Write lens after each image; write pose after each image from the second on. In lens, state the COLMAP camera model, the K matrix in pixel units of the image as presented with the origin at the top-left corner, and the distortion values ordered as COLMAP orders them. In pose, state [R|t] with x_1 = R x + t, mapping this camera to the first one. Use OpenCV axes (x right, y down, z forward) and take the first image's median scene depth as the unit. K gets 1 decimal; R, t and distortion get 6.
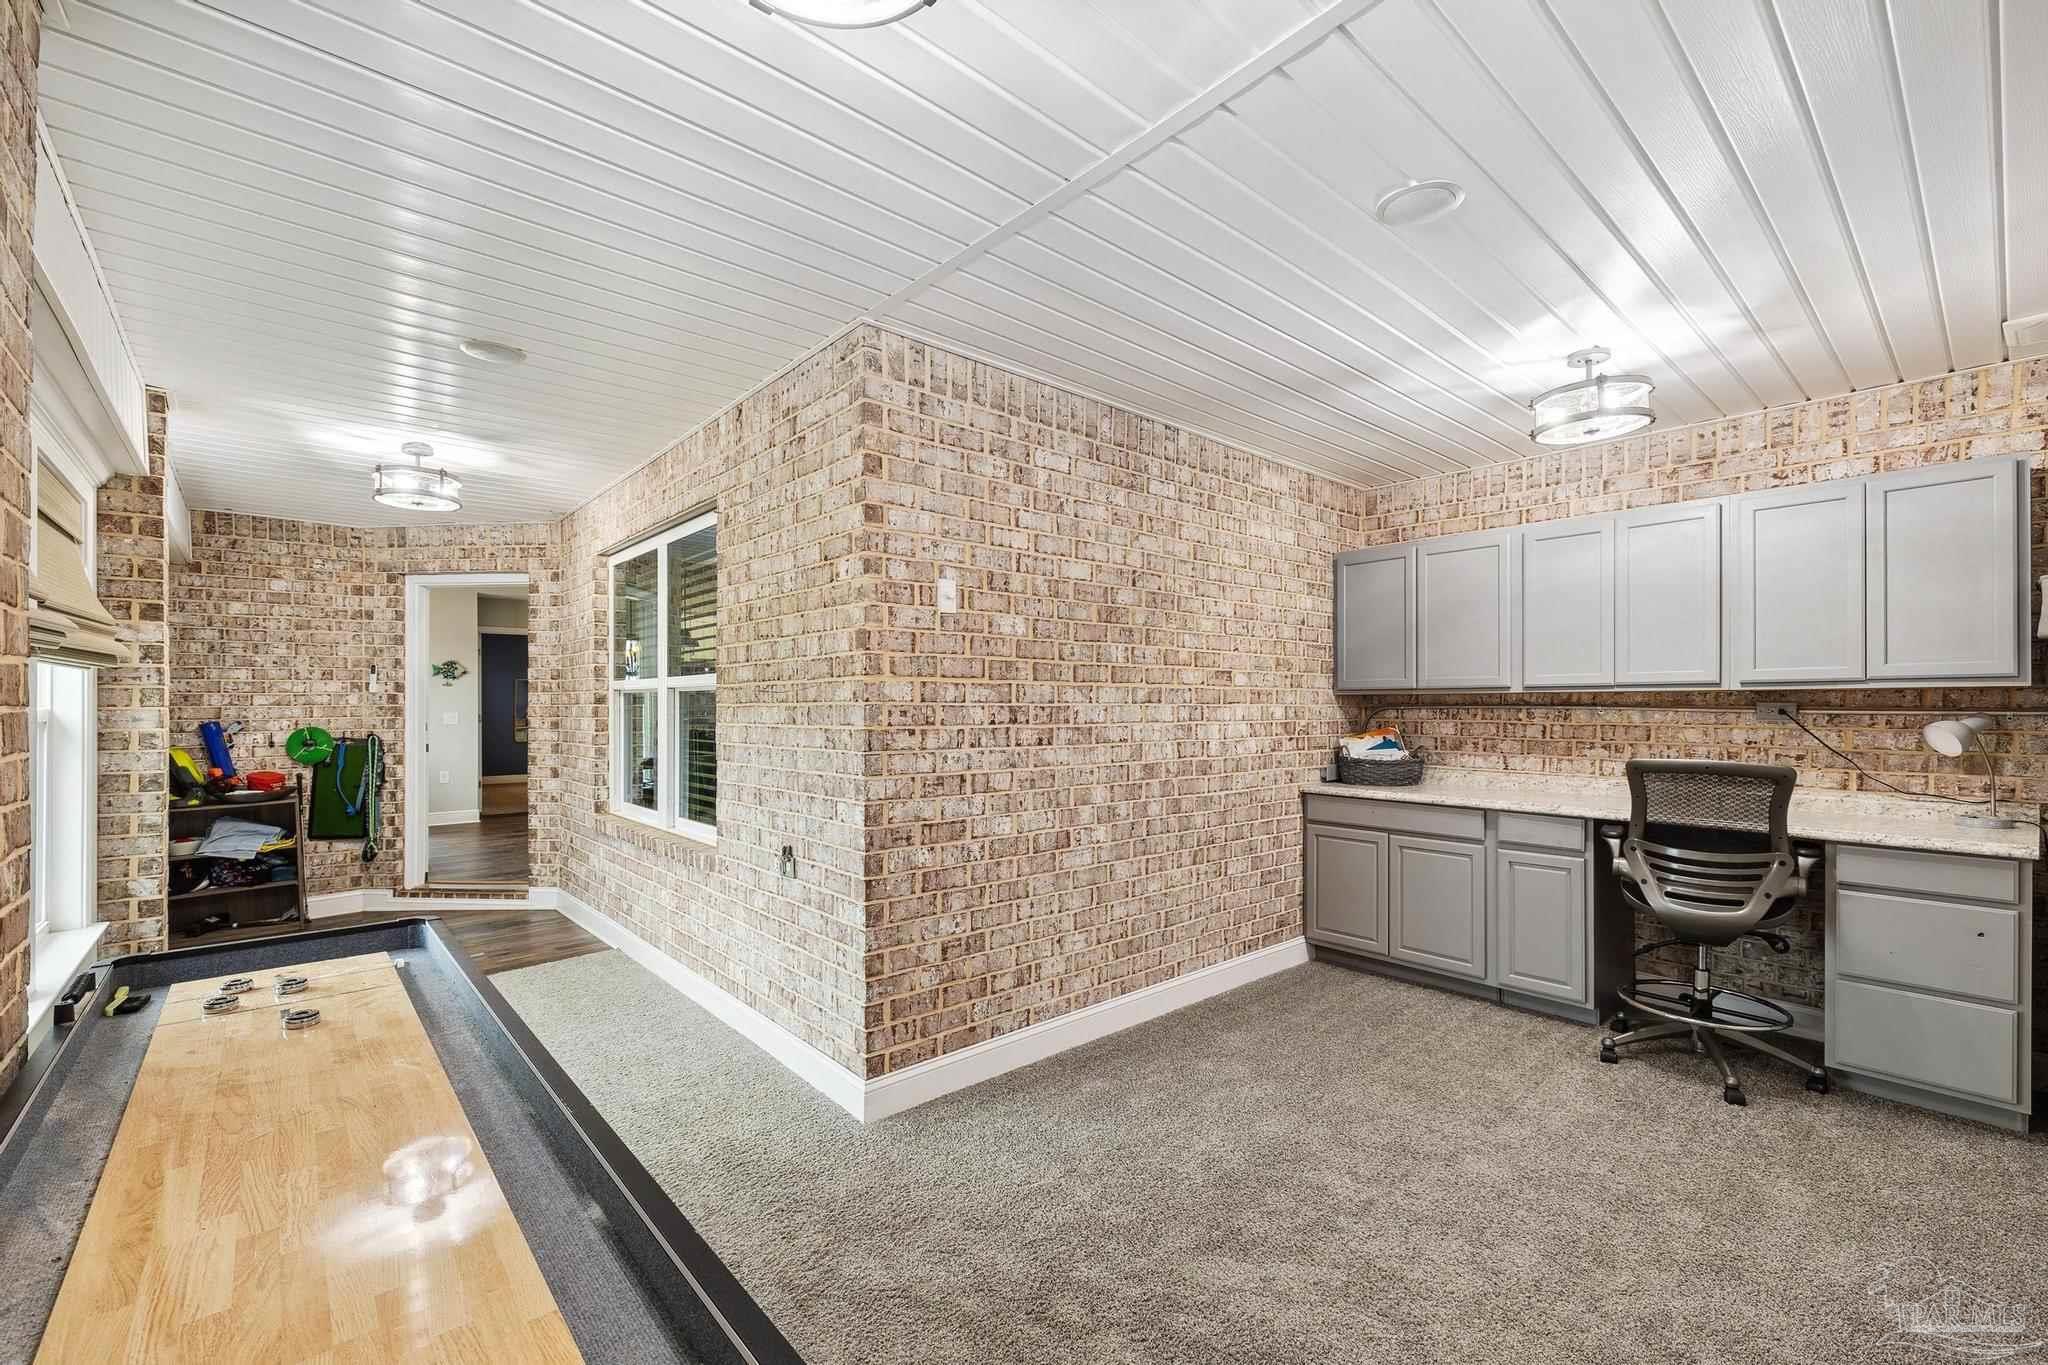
lens RADIAL K [[871.2, 0, 1038.1], [0, 871.2, 697.5], [0, 0, 1]] dist [-0.009127, 0.000701]
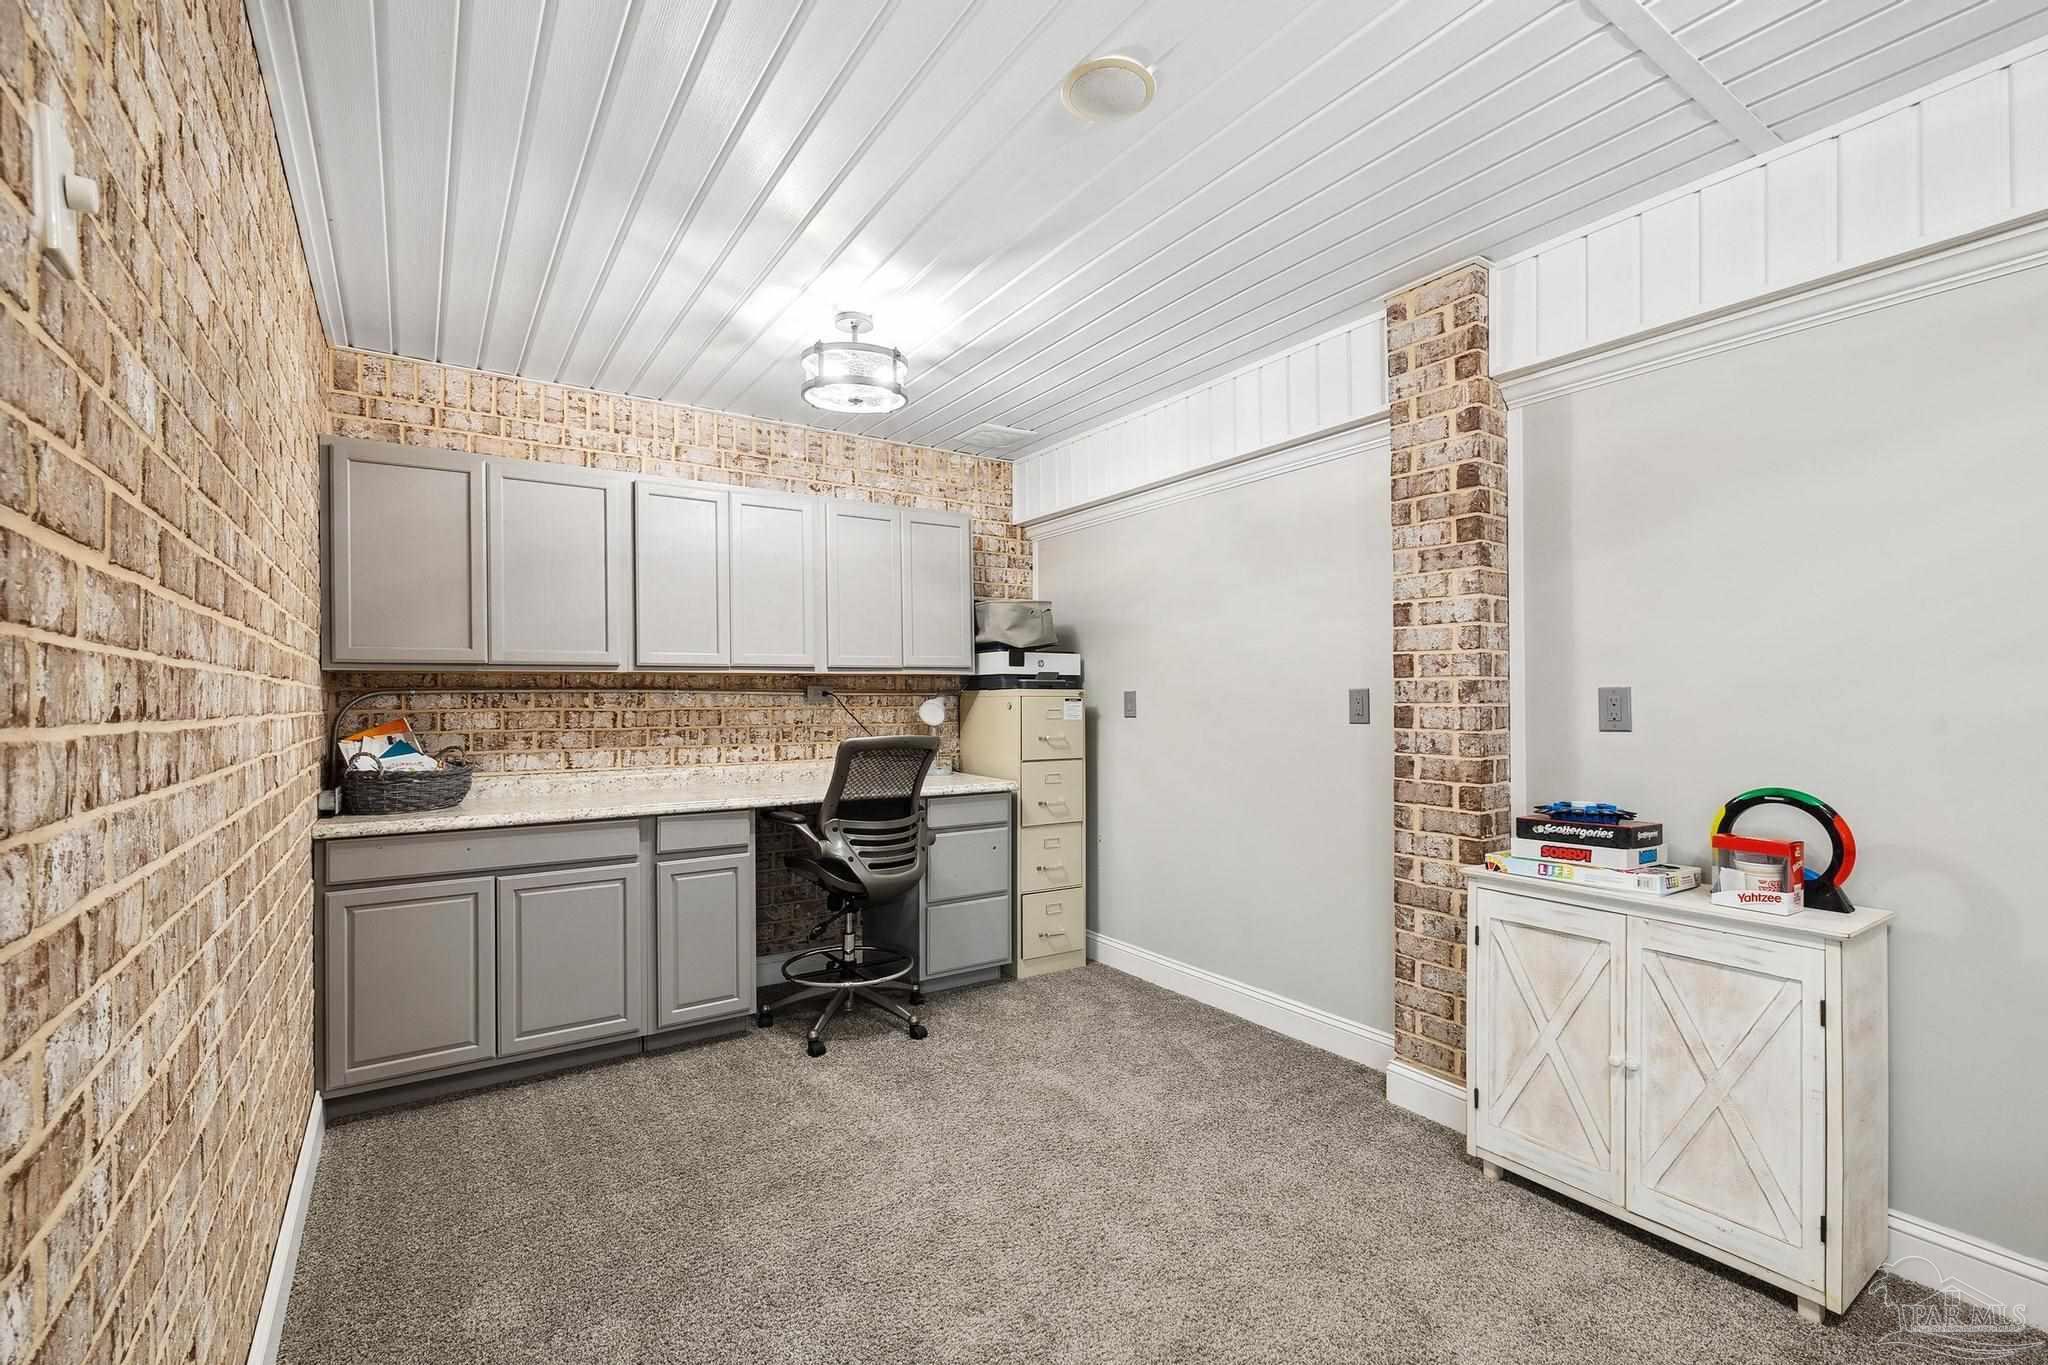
lens RADIAL K [[871.2, 0, 1029.7], [0, 871.2, 690.5], [0, 0, 1]] dist [-0.009127, 0.000701]
pose [[0.122579, 0.005278, 0.992445, -0.222357], [-0.002312, 0.999985, -0.005033, 0.014786], [-0.992456, -0.001678, 0.122589, 0.517329]]
